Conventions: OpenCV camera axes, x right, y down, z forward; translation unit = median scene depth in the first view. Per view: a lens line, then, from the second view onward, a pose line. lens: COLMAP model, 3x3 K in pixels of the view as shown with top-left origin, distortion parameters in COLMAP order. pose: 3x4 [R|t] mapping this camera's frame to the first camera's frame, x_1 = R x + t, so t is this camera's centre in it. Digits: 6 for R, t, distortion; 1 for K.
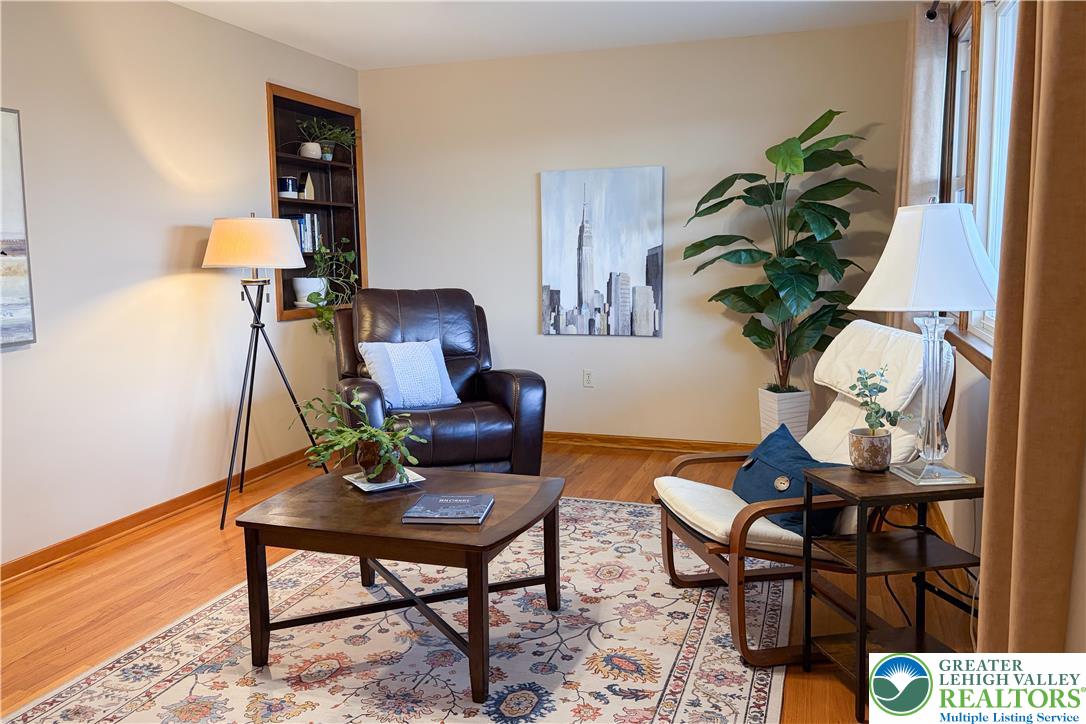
lens RADIAL K [[836.3, 0, 544.7], [0, 836.3, 360.0], [0, 0, 1]] dist [0.004910, 0.001188]
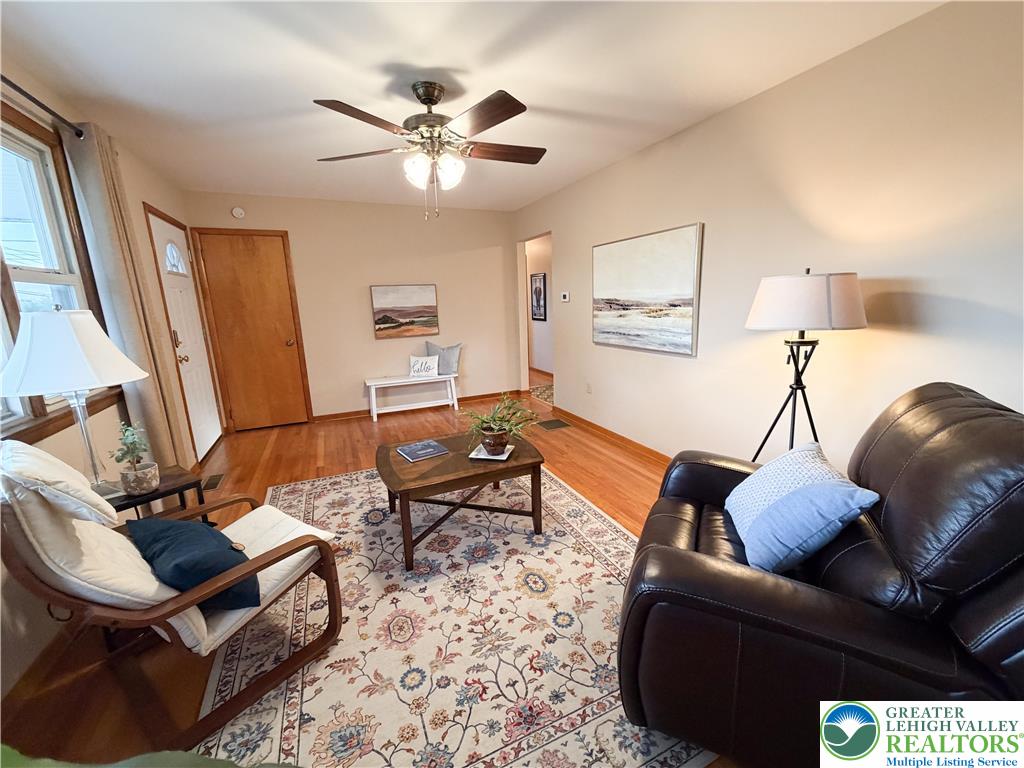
lens RADIAL K [[409.2, 0, 514.3], [0, 409.2, 382.6], [0, 0, 1]] dist [0.000496, 0.000191]
pose [[-0.730182, 0.171766, -0.661310, 0.295297], [-0.046863, 0.953015, 0.299275, -0.238567], [0.681644, 0.249516, -0.687825, 1.534674]]
